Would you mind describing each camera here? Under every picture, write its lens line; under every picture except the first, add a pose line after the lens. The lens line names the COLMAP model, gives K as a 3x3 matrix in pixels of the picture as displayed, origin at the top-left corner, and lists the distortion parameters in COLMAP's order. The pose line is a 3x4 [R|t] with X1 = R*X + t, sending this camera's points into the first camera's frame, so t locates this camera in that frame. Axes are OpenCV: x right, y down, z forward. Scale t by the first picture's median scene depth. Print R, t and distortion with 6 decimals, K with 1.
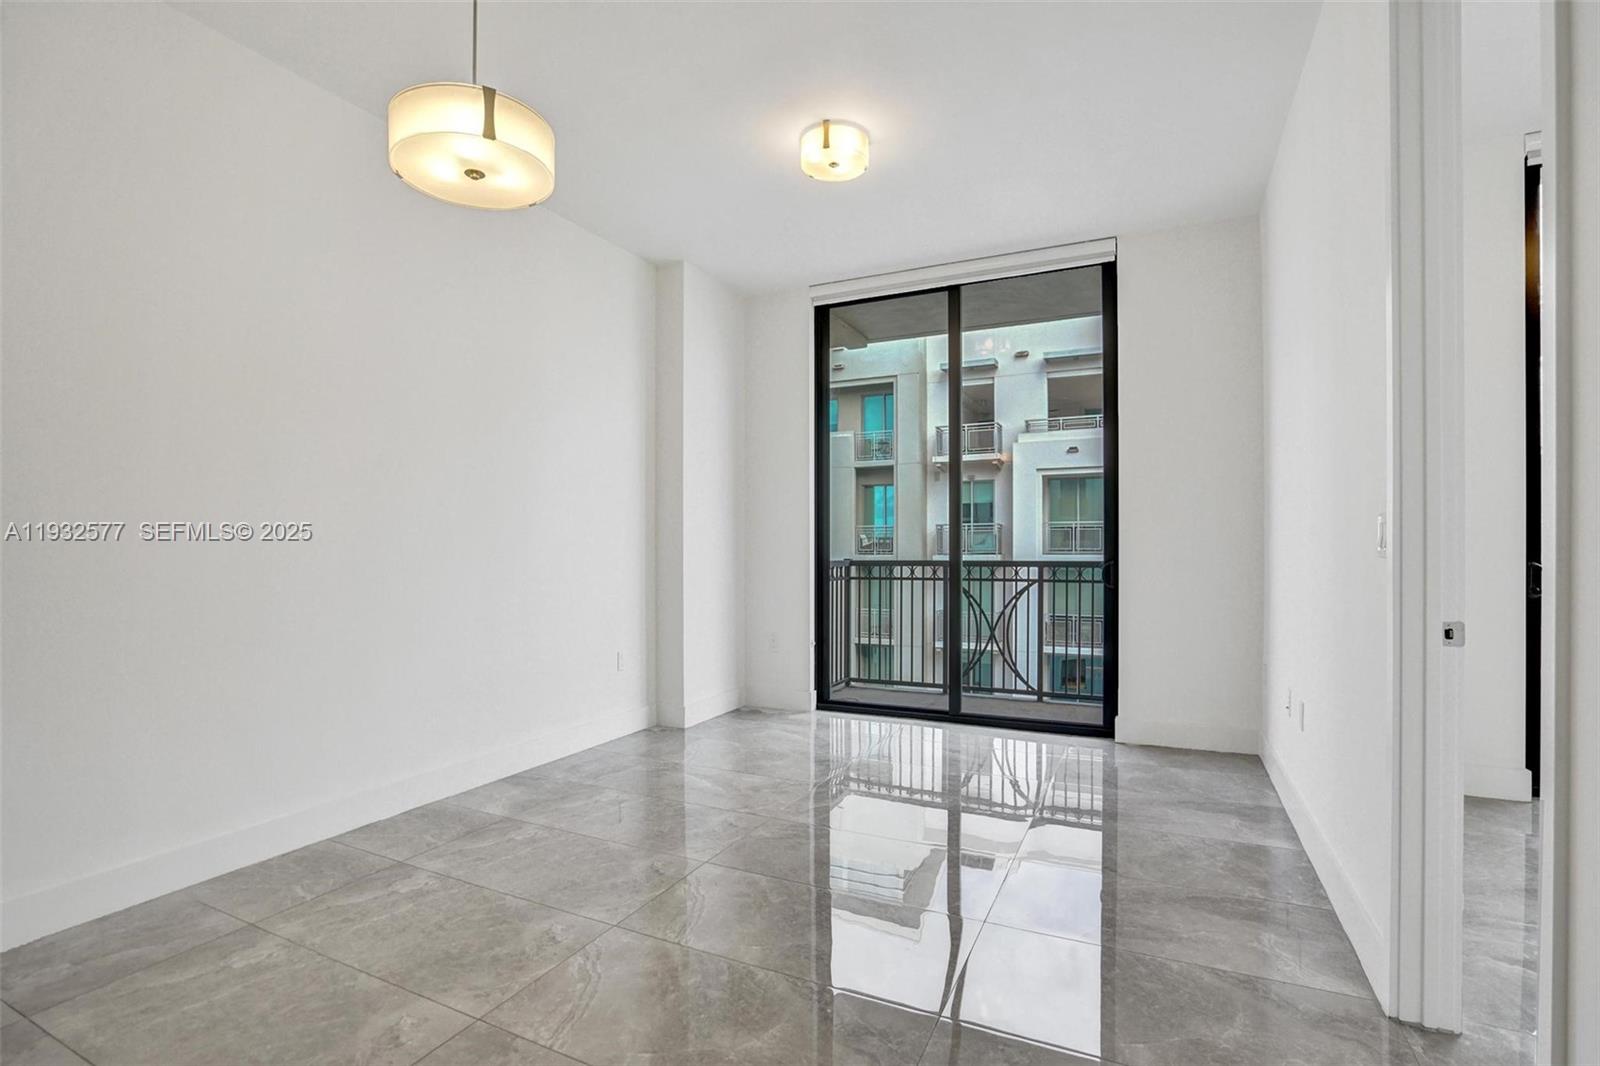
lens RADIAL K [[743.9, 0, 809.0], [0, 743.9, 550.6], [0, 0, 1]] dist [-0.059481, 0.021227]
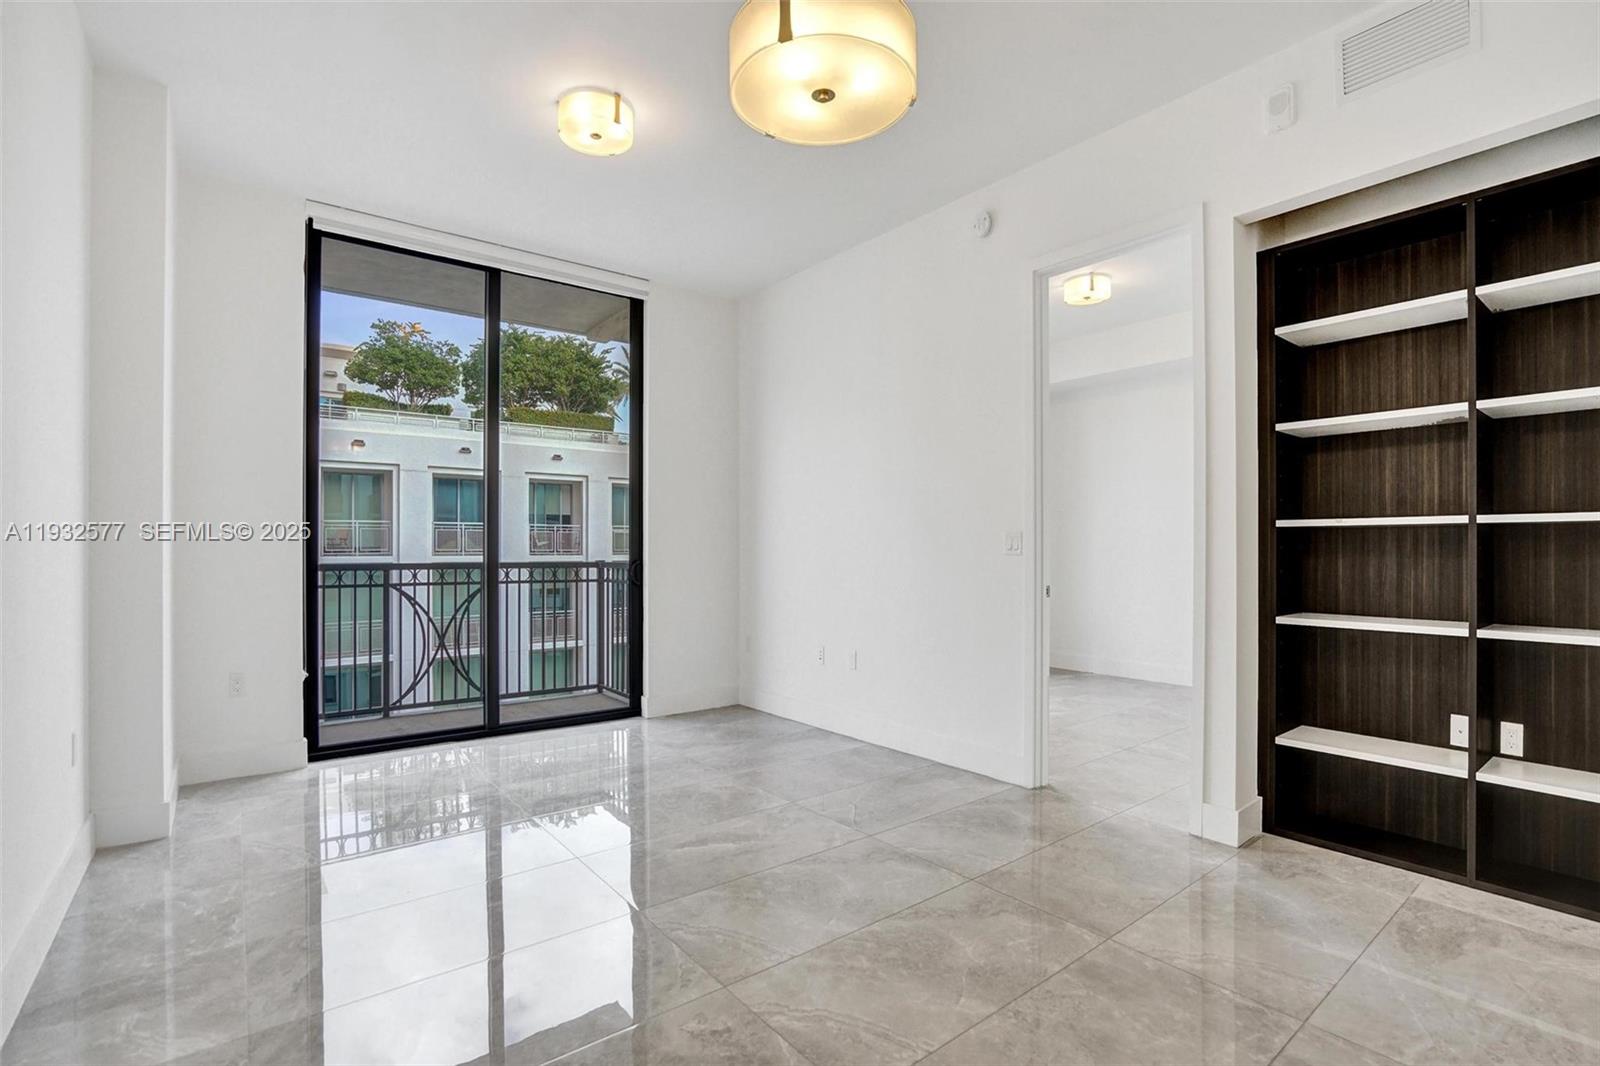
lens RADIAL K [[734.0, 0, 794.4], [0, 734.0, 544.9], [0, 0, 1]] dist [-0.052627, 0.019915]
pose [[0.443235, 0.008050, 0.896369, -0.384334], [0.002078, 0.999948, -0.010007, 0.001256], [-0.896403, 0.006298, 0.443195, 0.212599]]
